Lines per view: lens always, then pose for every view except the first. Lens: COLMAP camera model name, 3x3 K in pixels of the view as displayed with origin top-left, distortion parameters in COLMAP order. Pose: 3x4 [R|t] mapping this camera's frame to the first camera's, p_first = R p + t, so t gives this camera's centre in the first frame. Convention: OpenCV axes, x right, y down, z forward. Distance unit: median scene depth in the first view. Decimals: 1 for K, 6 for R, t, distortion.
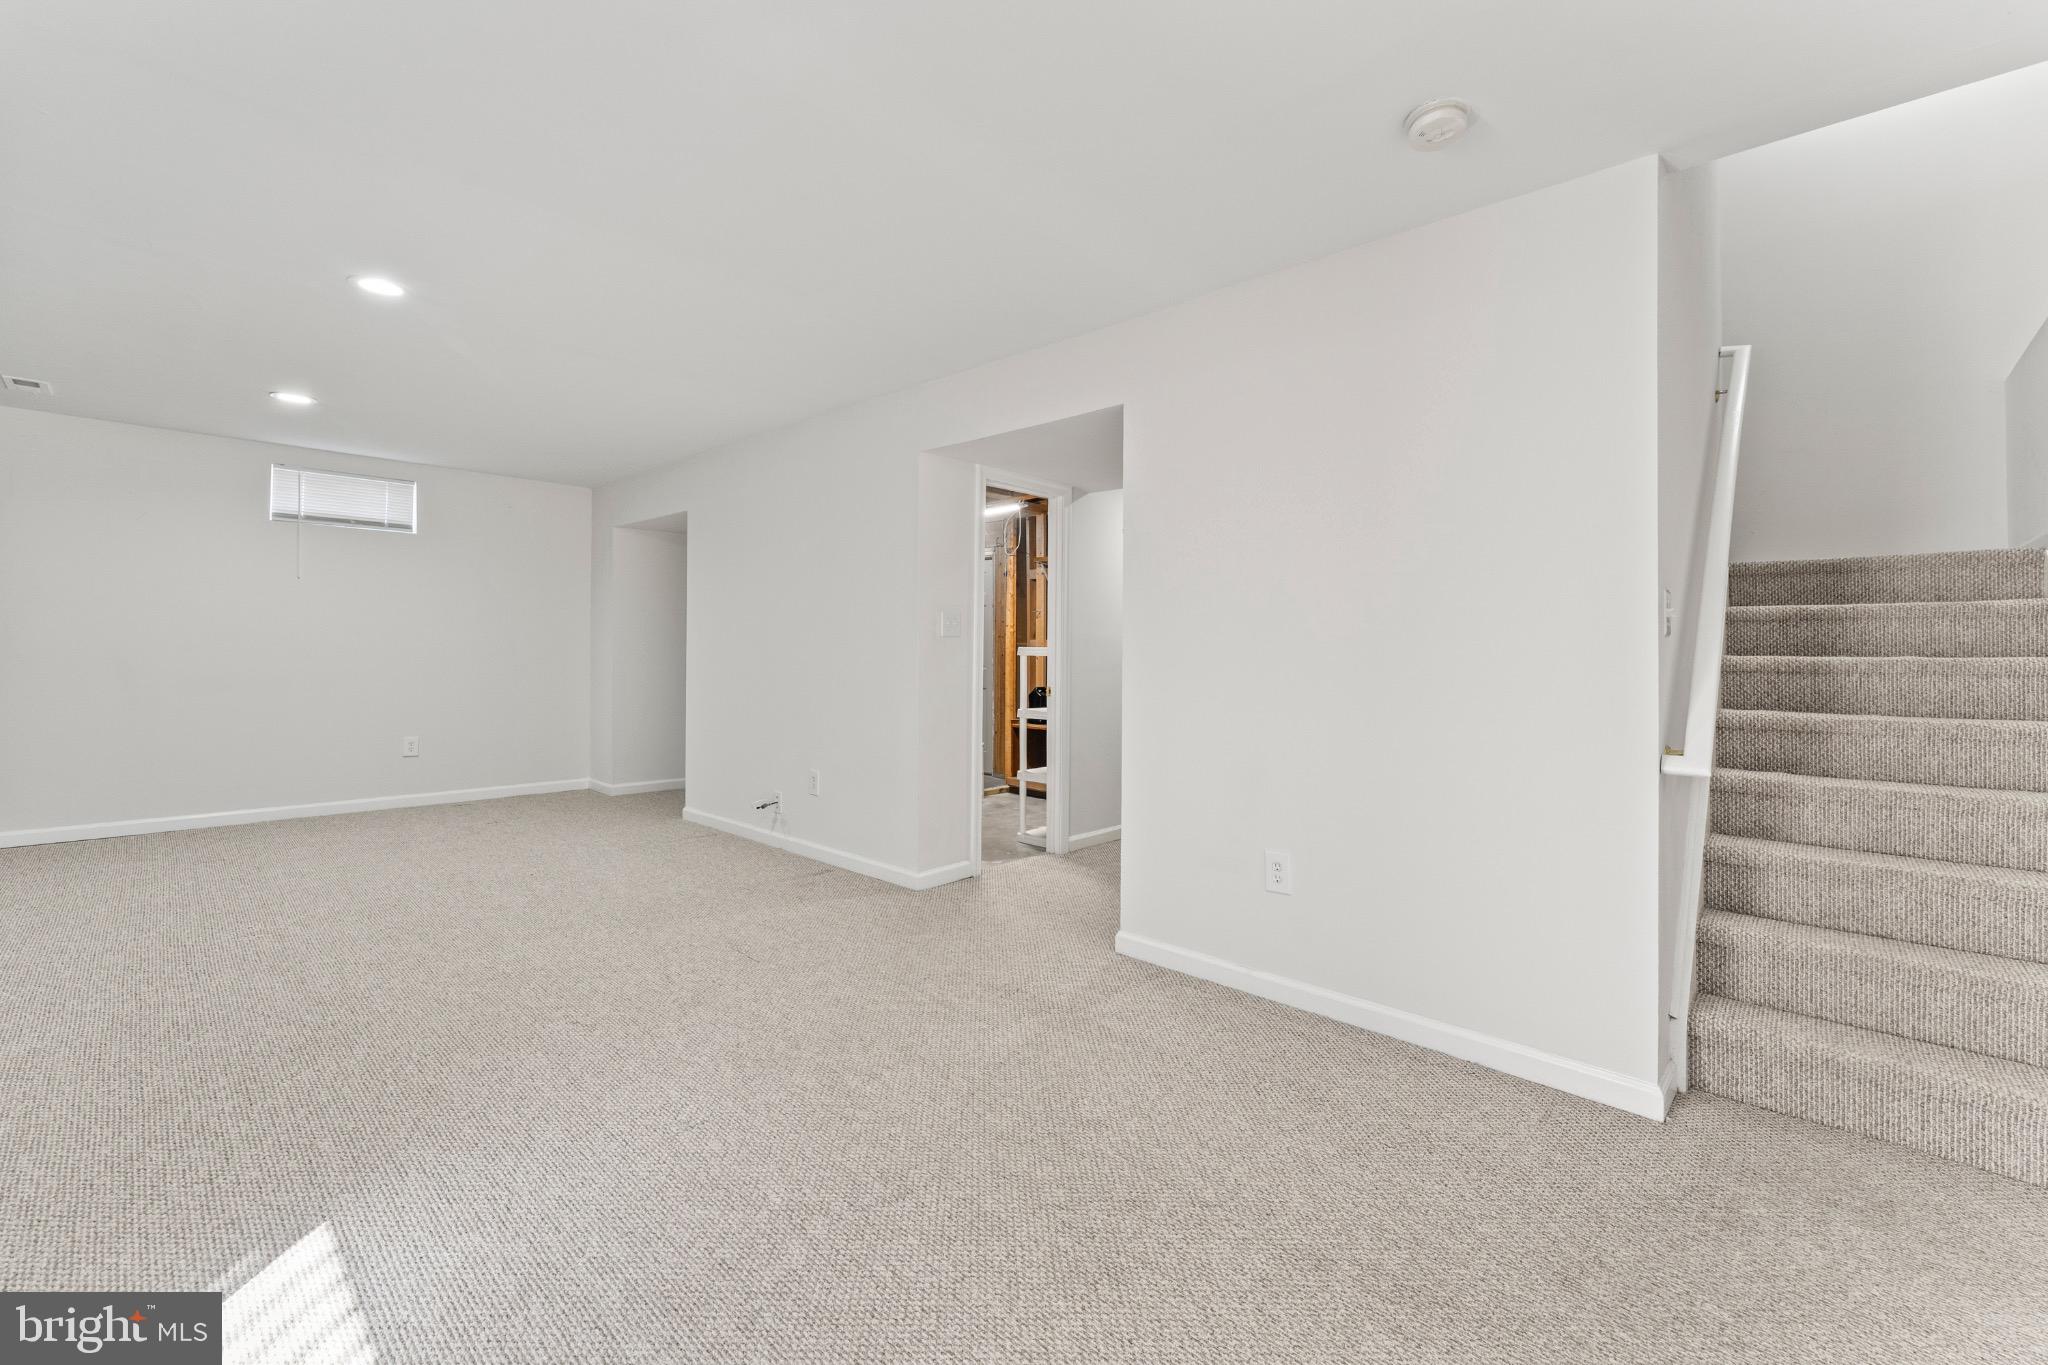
lens RADIAL K [[821.7, 0, 1000.6], [0, 821.7, 653.7], [0, 0, 1]] dist [0.007067, 0.000513]
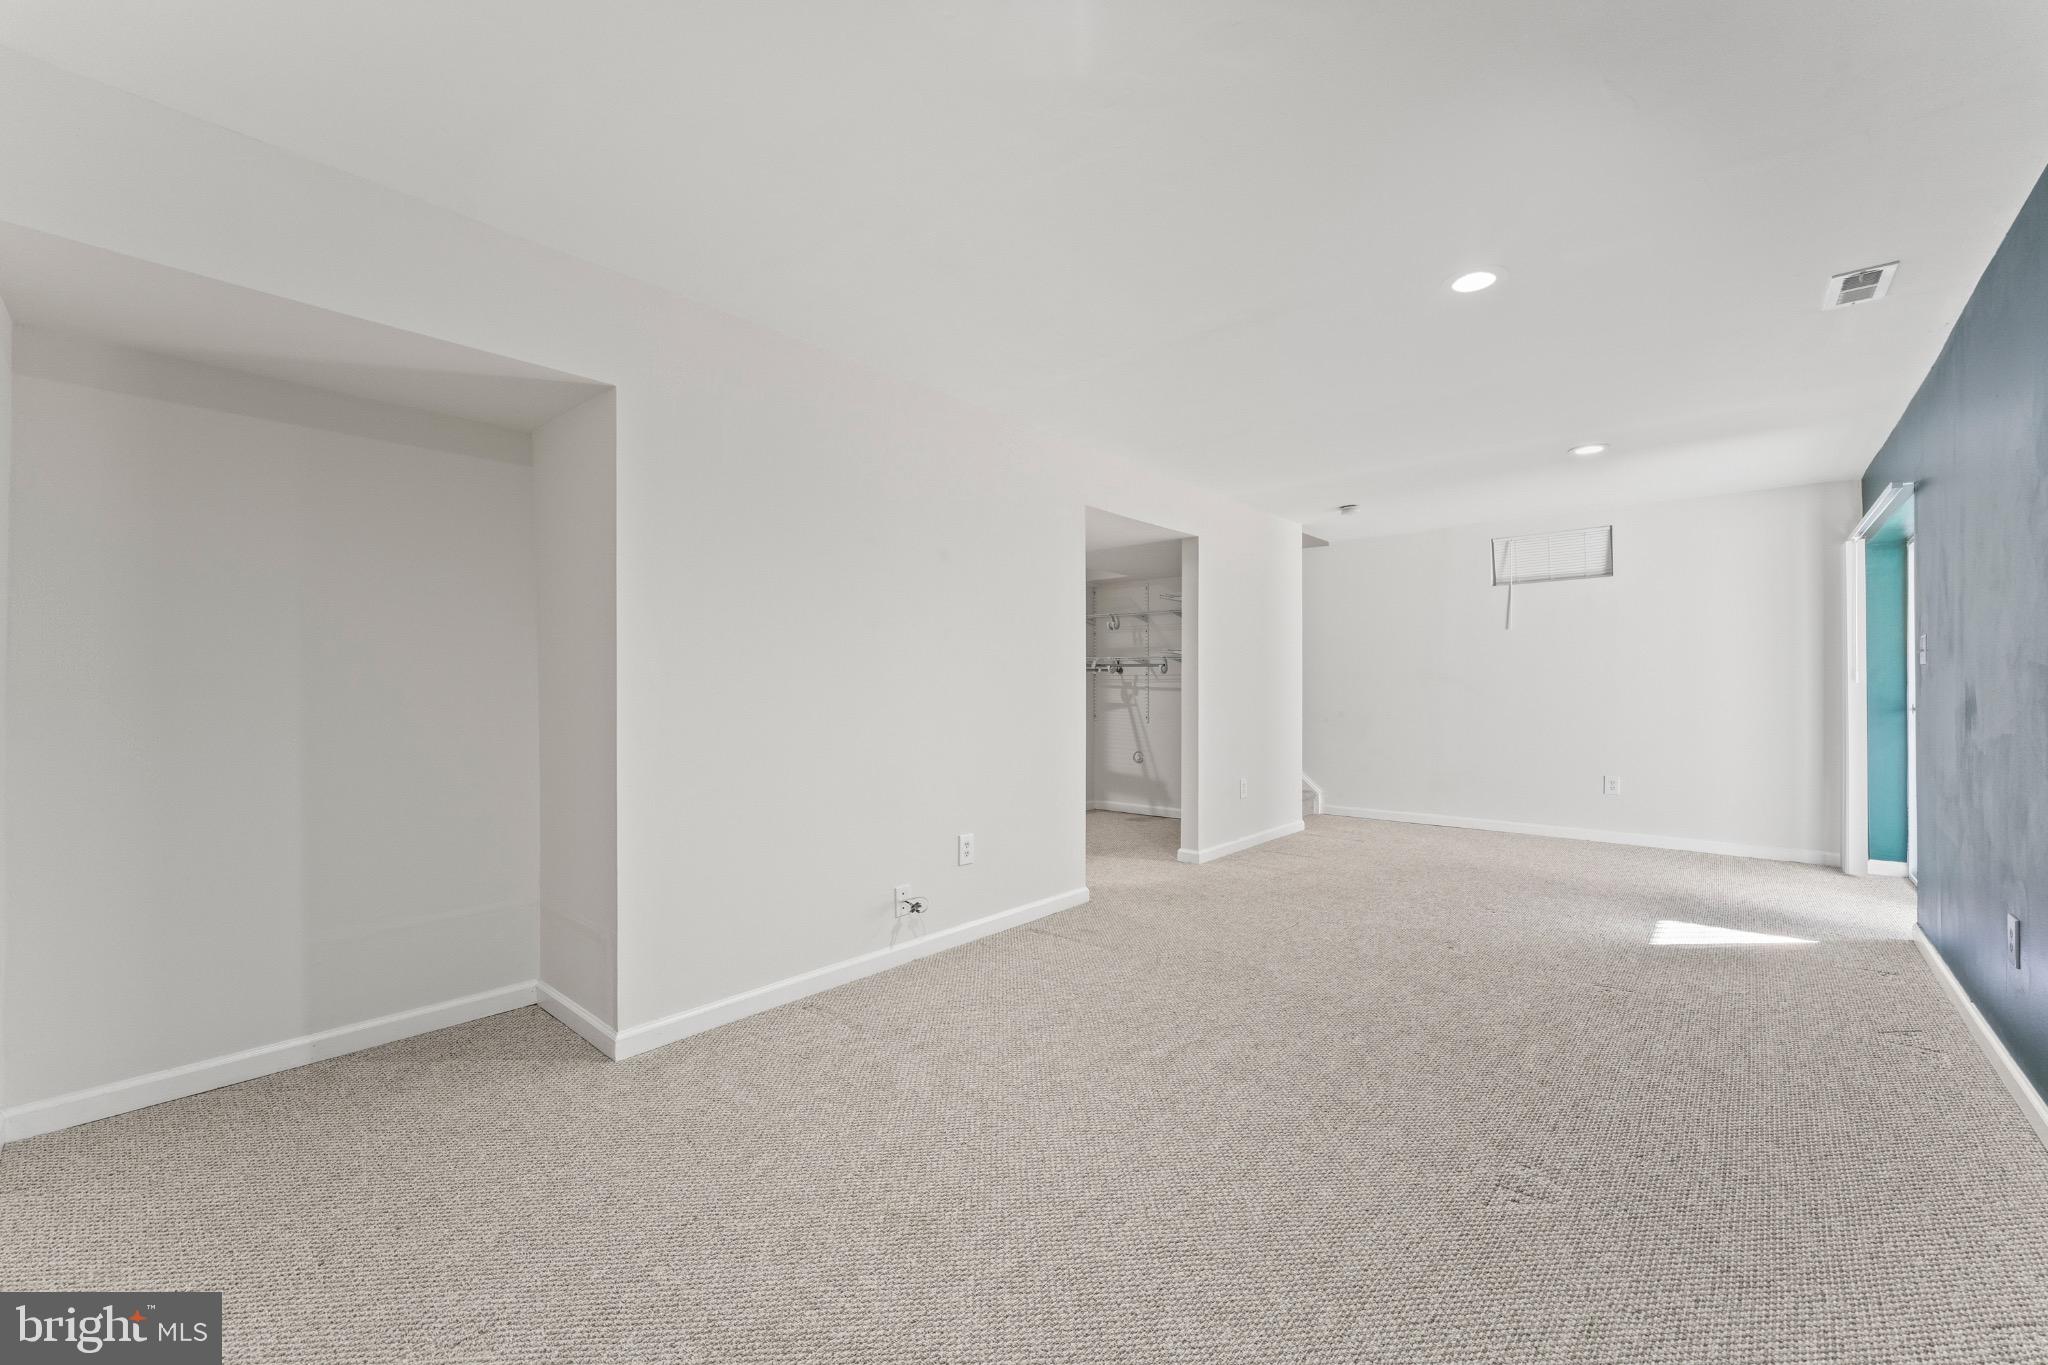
lens RADIAL K [[821.7, 0, 1022.6], [0, 821.7, 684.5], [0, 0, 1]] dist [0.007067, 0.000513]
pose [[-0.033532, -0.004135, 0.999429, -0.851954], [0.008017, 0.999958, 0.004407, -0.007191], [-0.999405, 0.008160, -0.033497, 0.795093]]
